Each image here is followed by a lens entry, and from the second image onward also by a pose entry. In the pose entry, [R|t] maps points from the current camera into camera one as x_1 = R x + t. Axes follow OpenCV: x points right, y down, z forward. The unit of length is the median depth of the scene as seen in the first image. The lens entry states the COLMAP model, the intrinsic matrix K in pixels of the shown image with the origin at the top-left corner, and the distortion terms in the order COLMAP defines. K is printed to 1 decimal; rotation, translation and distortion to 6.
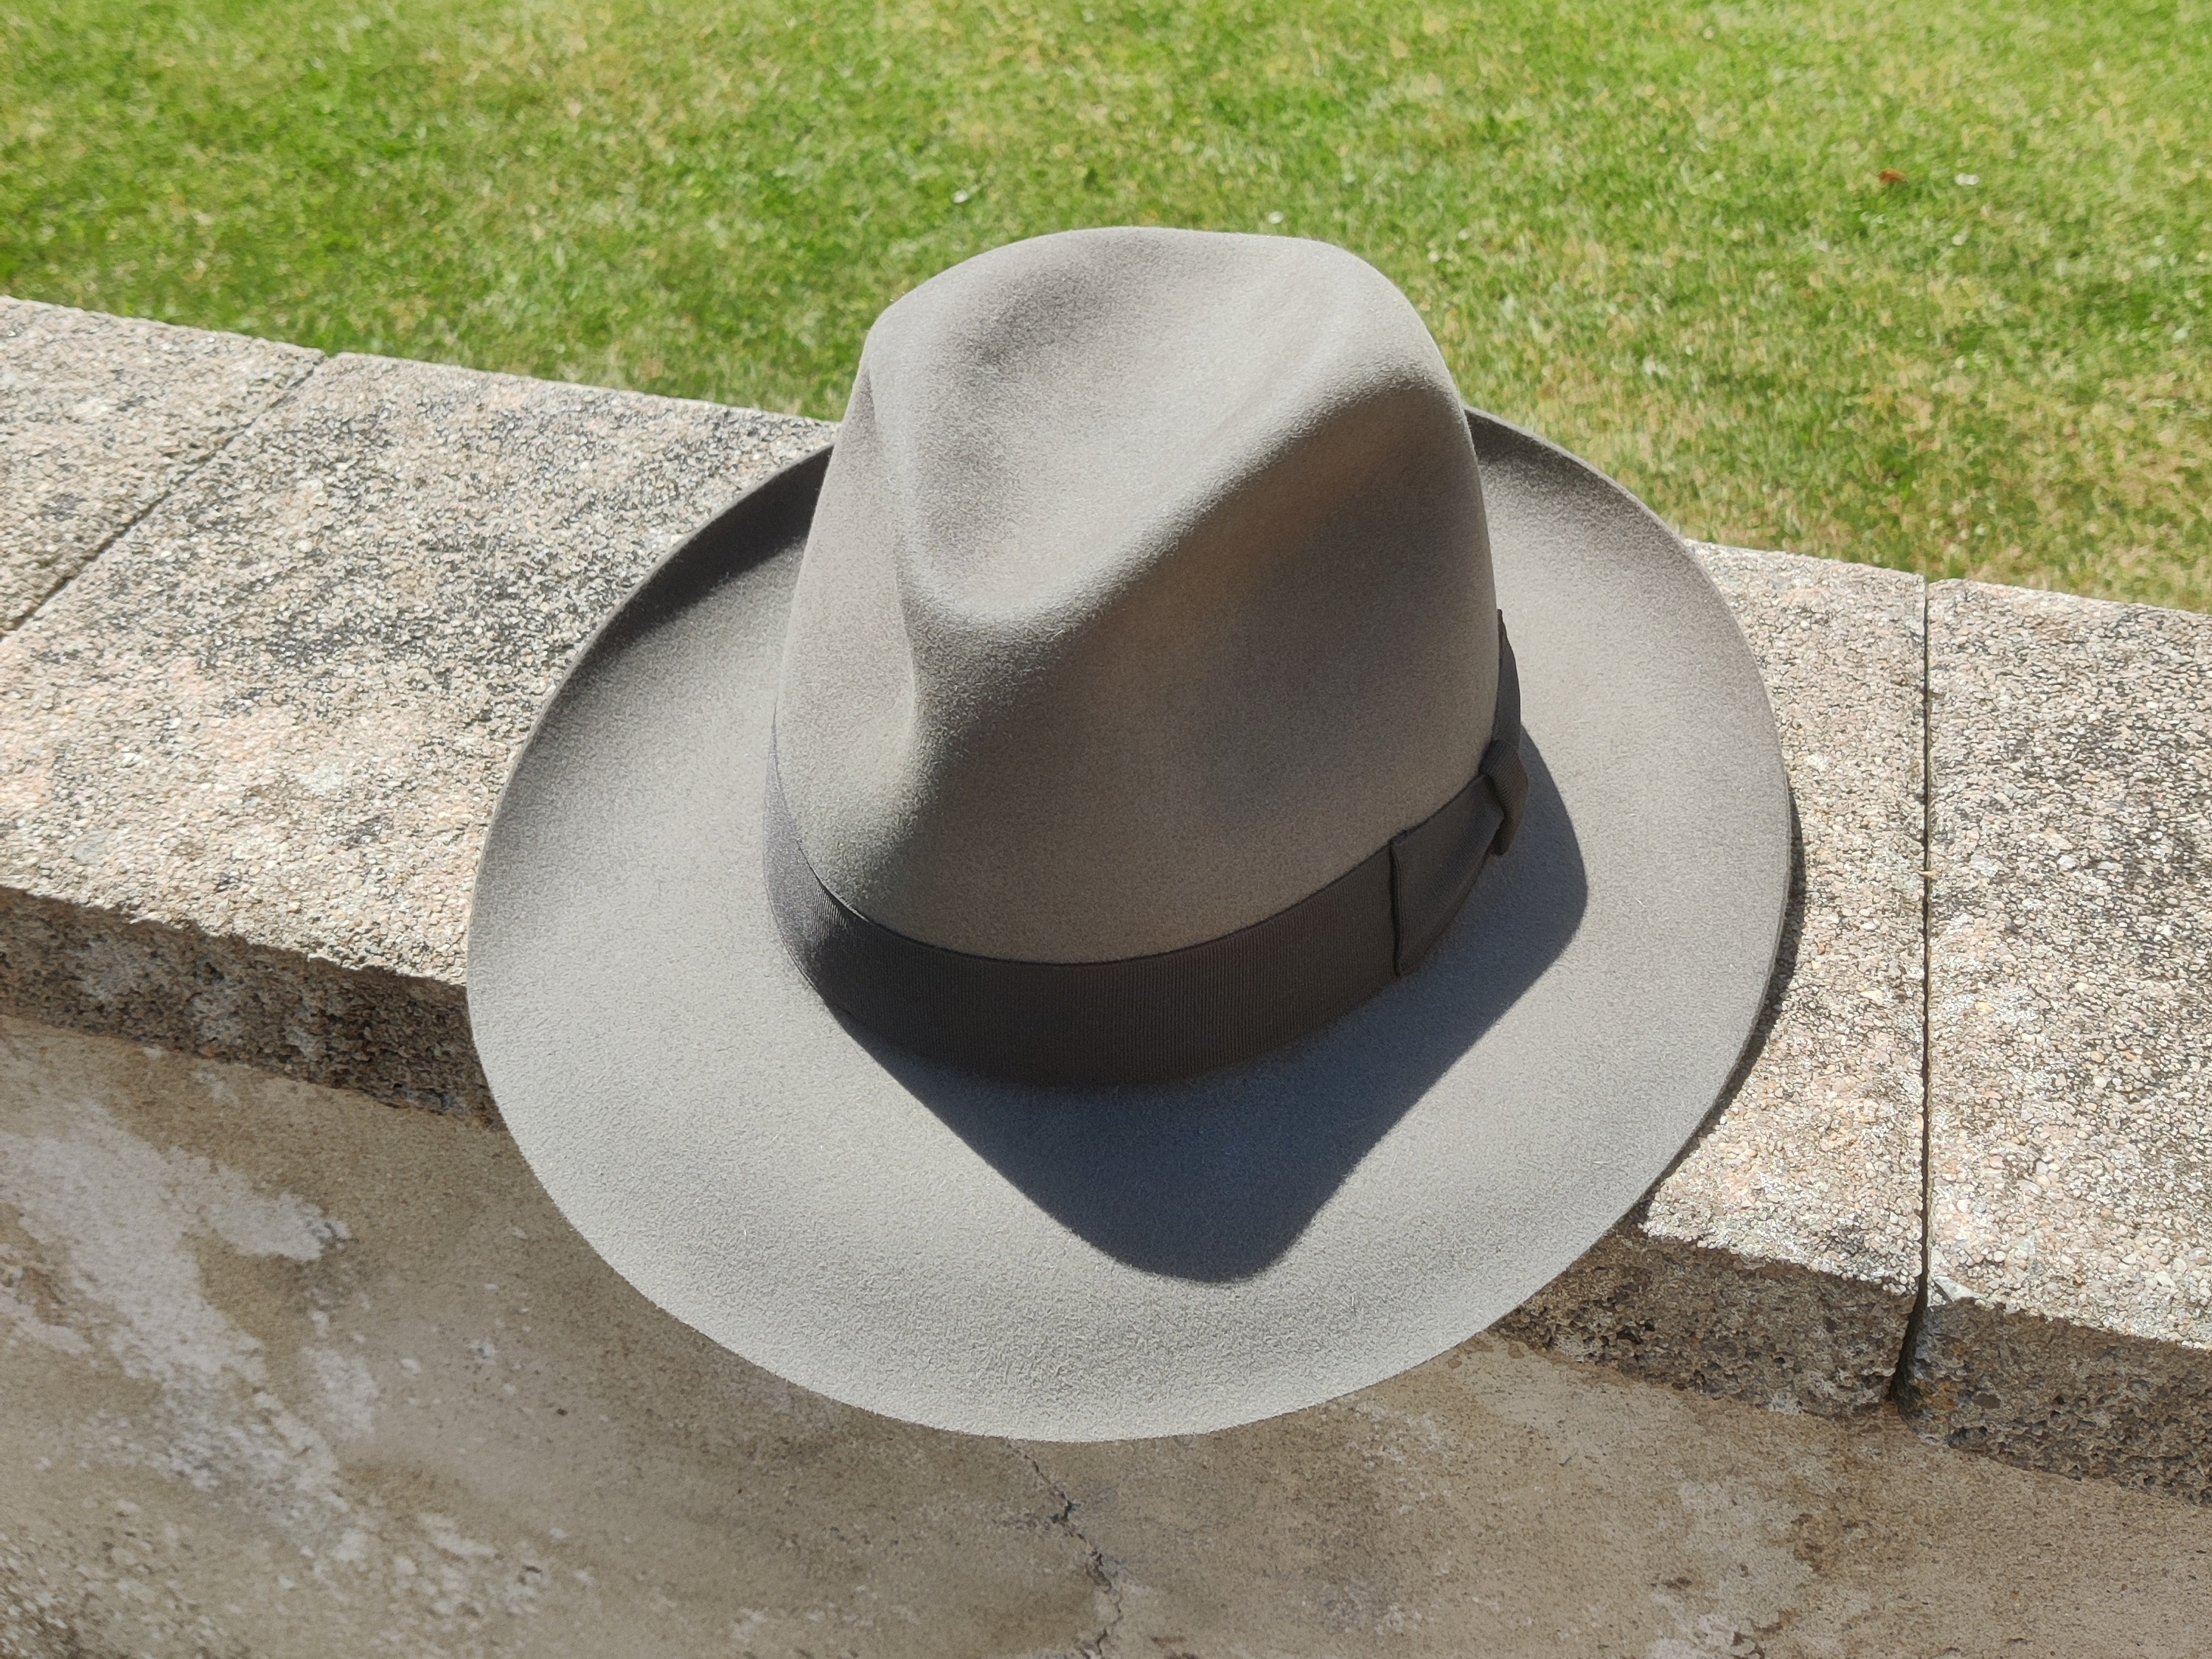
lens RADIAL K [[2341.9, 0, 1107.5], [0, 2341.9, 556.6], [0, 0, 1]] dist [0.027283, -0.101808]
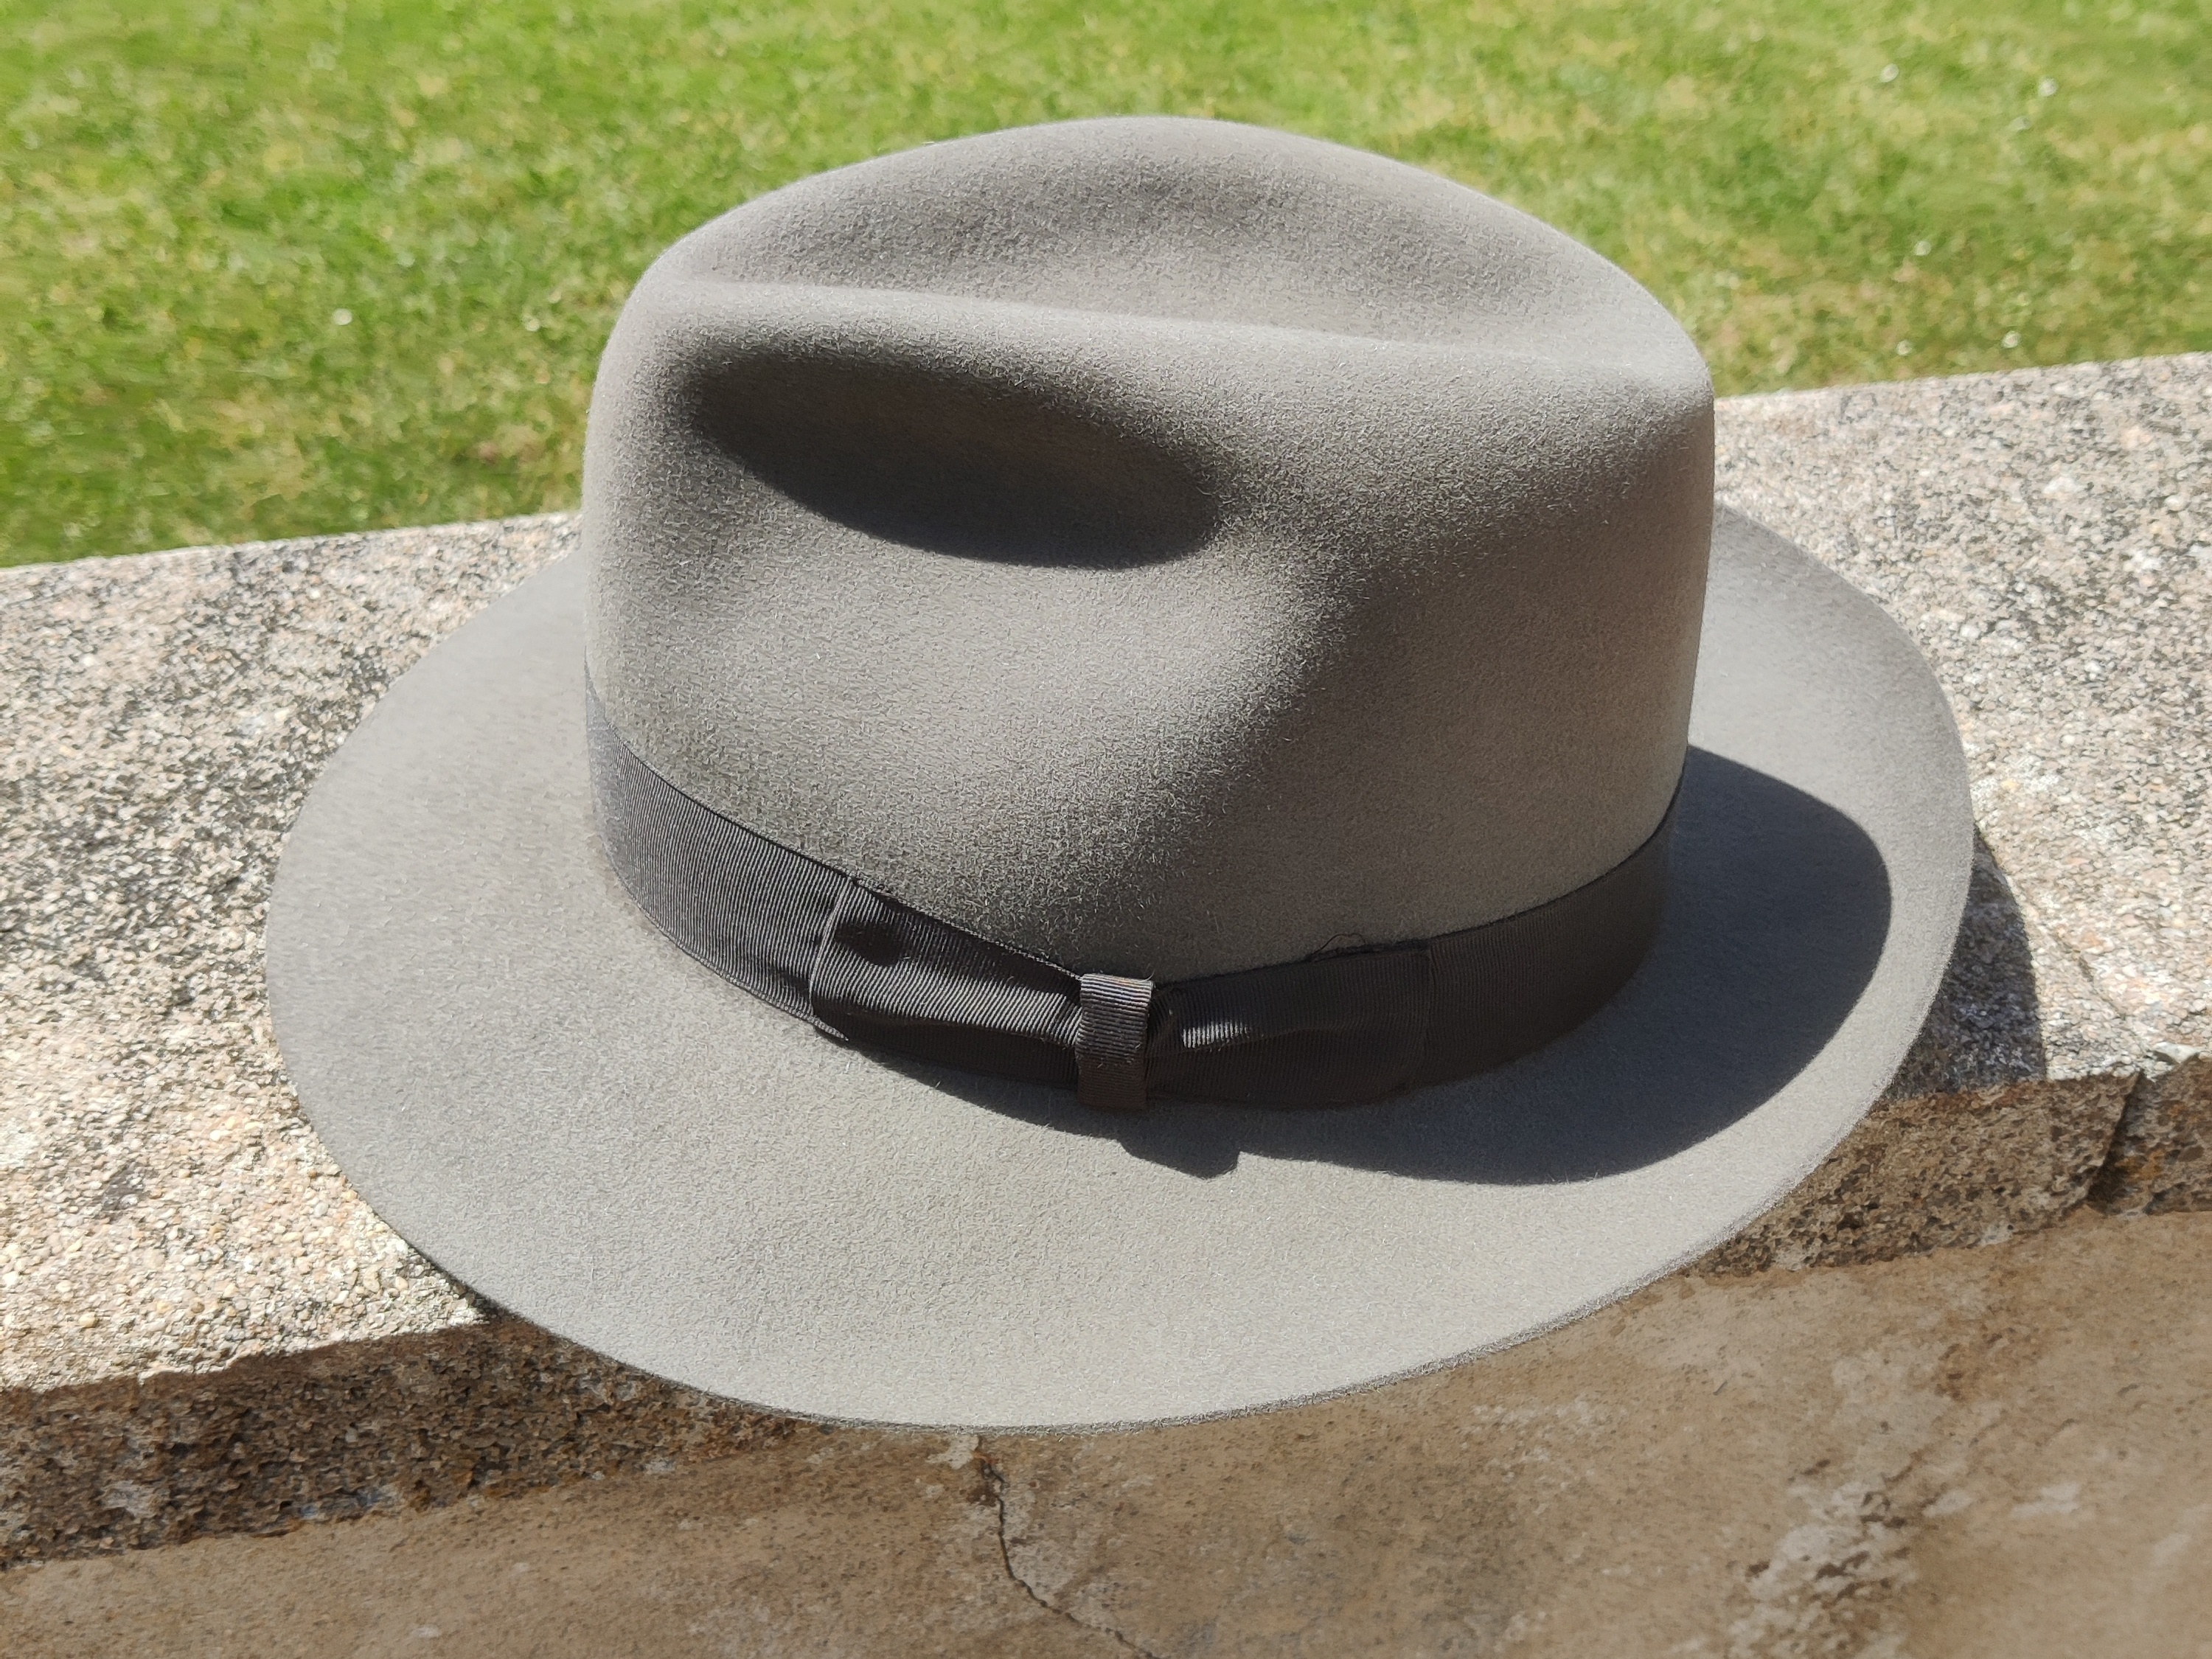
lens RADIAL K [[2359.6, 0, 1106.0], [0, 2359.6, 829.5], [0, 0, 1]] dist [-0.002870, -0.045292]
pose [[0.882557, -0.276986, 0.379964, -0.298786], [0.246025, 0.960661, 0.128851, -0.005649], [-0.400706, -0.020238, 0.915983, 0.239372]]
